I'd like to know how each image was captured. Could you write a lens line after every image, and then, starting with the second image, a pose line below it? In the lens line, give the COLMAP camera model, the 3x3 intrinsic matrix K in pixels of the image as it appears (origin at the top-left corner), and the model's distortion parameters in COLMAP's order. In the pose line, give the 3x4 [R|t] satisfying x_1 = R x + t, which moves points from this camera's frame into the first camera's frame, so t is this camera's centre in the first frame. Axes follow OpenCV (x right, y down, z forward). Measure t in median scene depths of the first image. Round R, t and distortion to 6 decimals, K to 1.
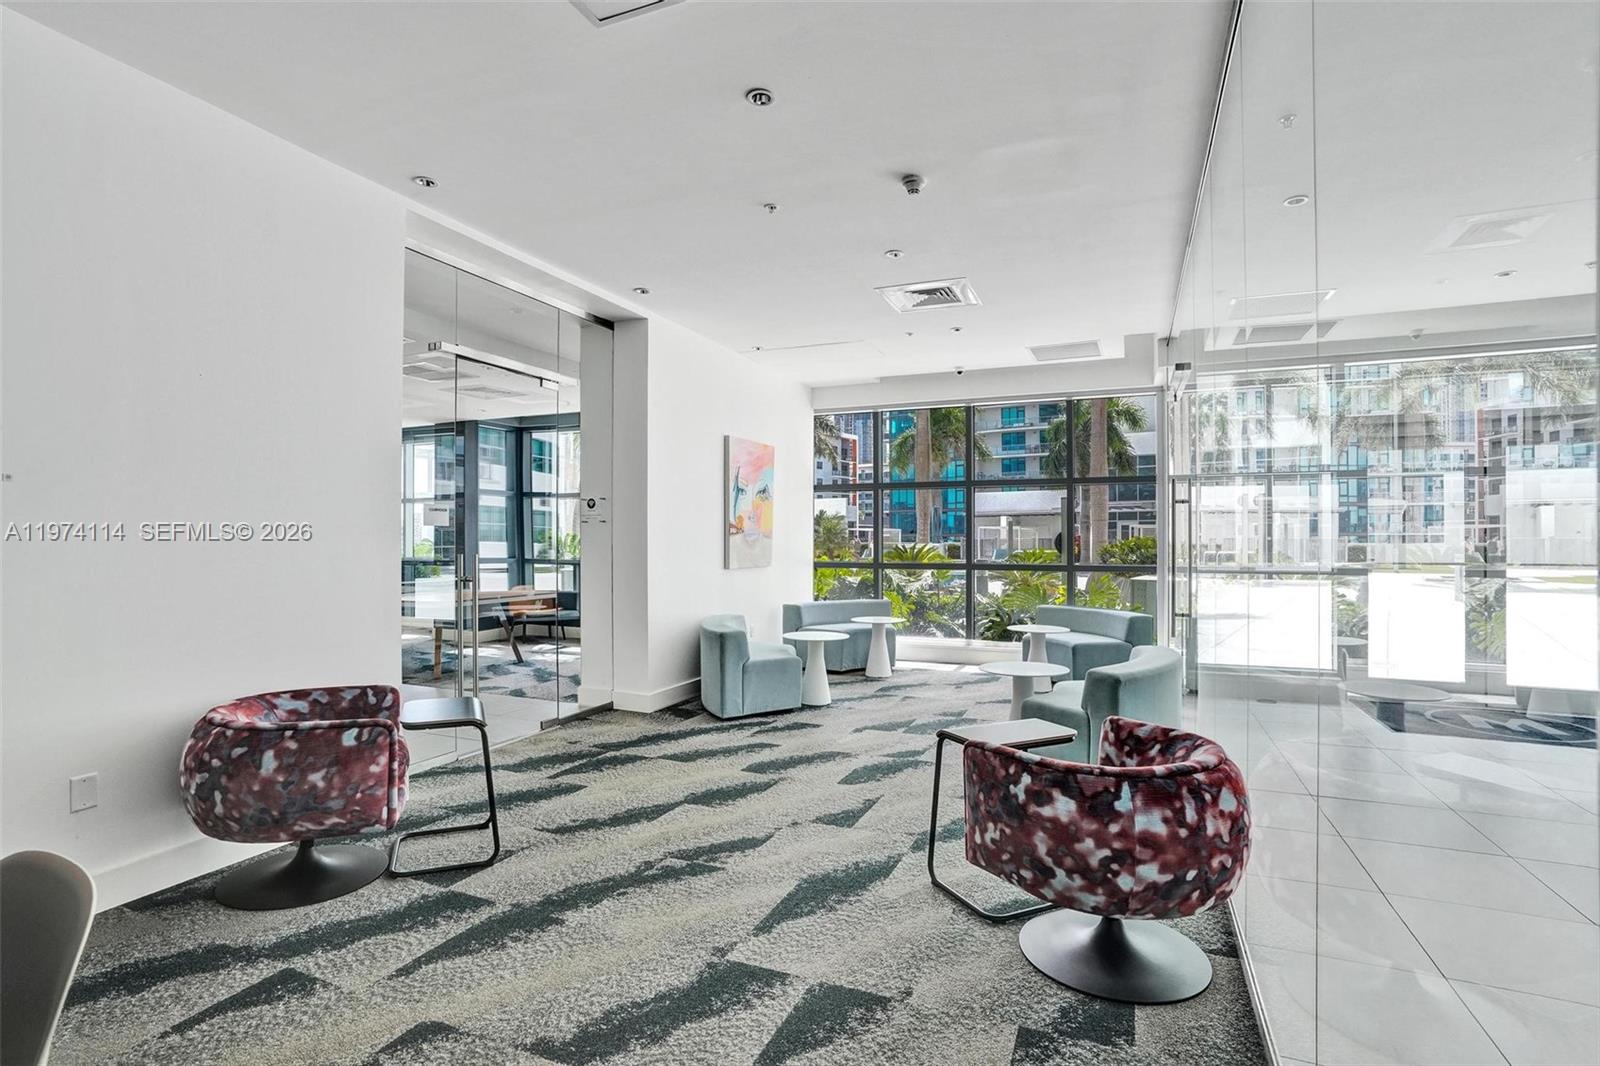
lens RADIAL K [[743.0, 0, 797.8], [0, 743.0, 536.8], [0, 0, 1]] dist [-0.028995, 0.001494]
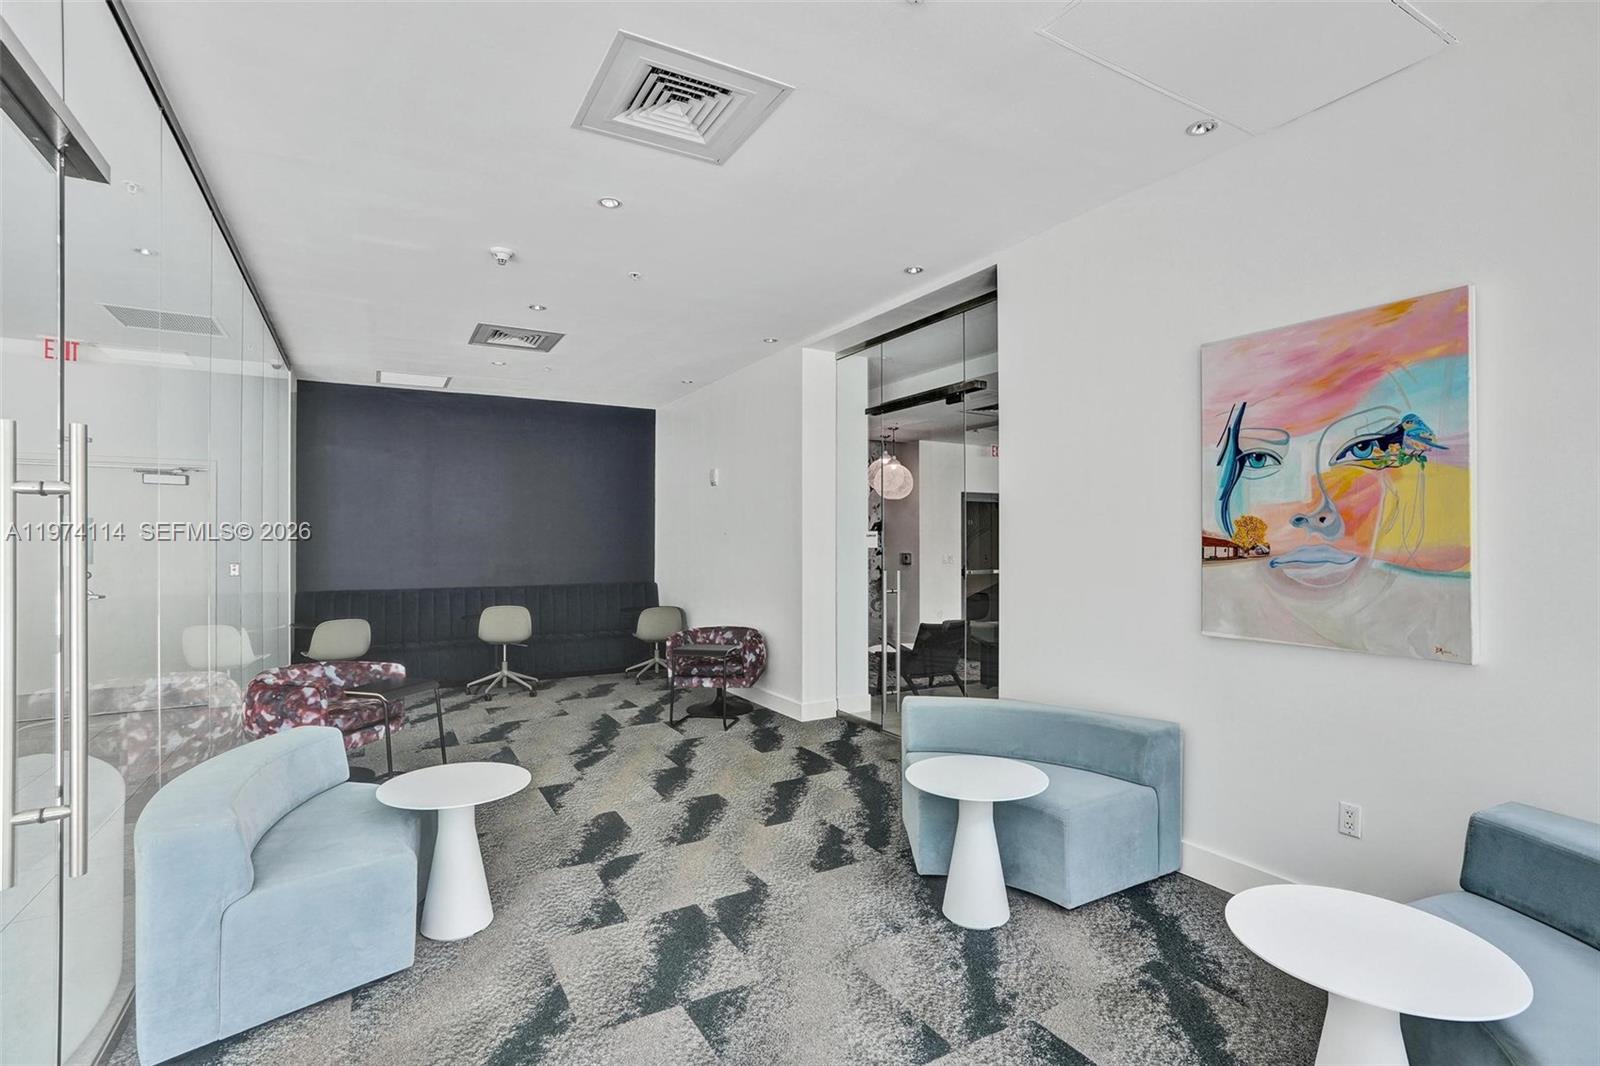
lens RADIAL K [[743.0, 0, 797.9], [0, 743.0, 537.4], [0, 0, 1]] dist [-0.028995, 0.001494]
pose [[-0.584997, -0.002965, -0.811030, 0.666059], [0.008330, 0.999919, -0.009664, -0.021602], [0.810993, -0.012410, -0.584925, 1.660664]]
